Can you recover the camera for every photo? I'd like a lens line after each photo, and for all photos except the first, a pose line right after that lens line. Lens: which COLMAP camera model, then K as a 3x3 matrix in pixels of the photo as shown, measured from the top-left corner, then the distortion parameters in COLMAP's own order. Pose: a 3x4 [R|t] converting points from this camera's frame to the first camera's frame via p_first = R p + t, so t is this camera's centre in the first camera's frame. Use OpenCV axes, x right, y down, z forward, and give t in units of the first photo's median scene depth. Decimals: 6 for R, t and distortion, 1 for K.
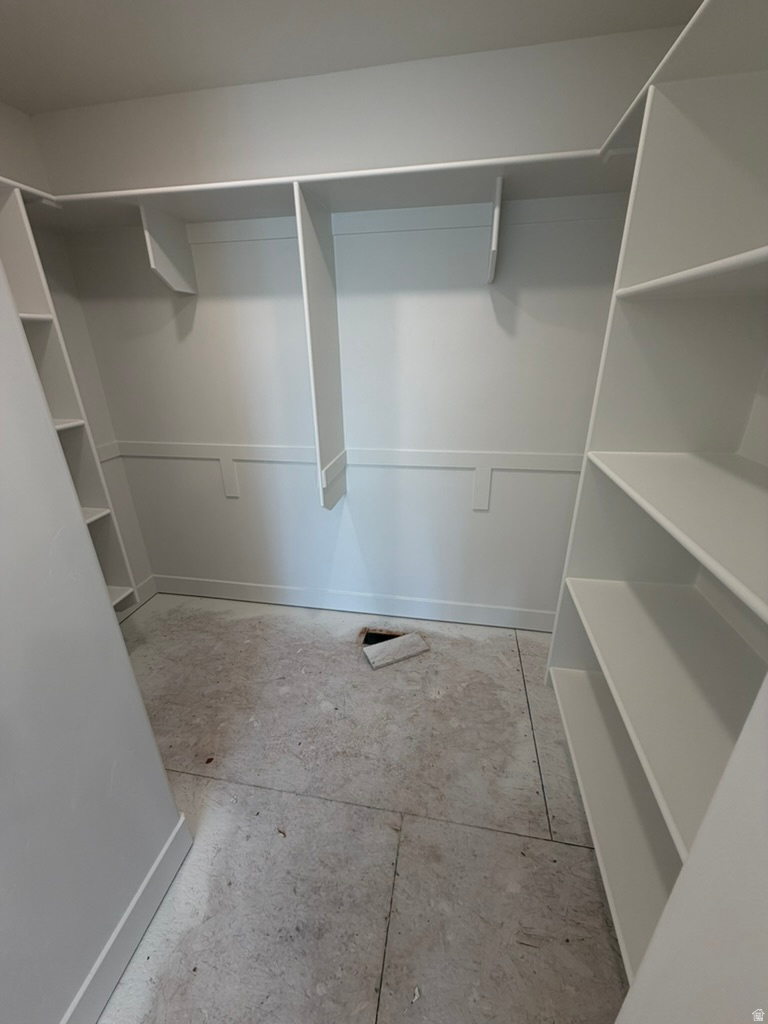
lens RADIAL K [[408.3, 0, 383.0], [0, 408.3, 509.8], [0, 0, 1]] dist [-0.001844, 0.000055]
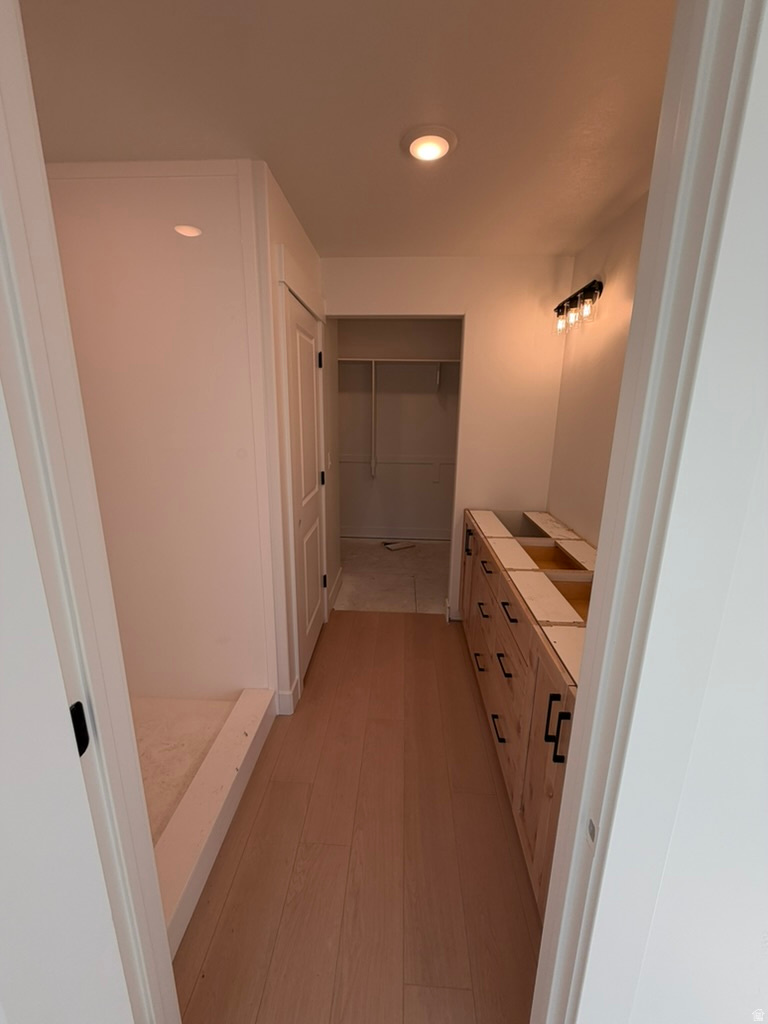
lens RADIAL K [[408.3, 0, 383.8], [0, 408.3, 511.9], [0, 0, 1]] dist [-0.001844, 0.000055]
pose [[0.991281, -0.003841, 0.131707, -0.400592], [0.023230, 0.989012, -0.145996, 0.556880], [-0.129699, 0.147782, 0.980479, -1.349667]]
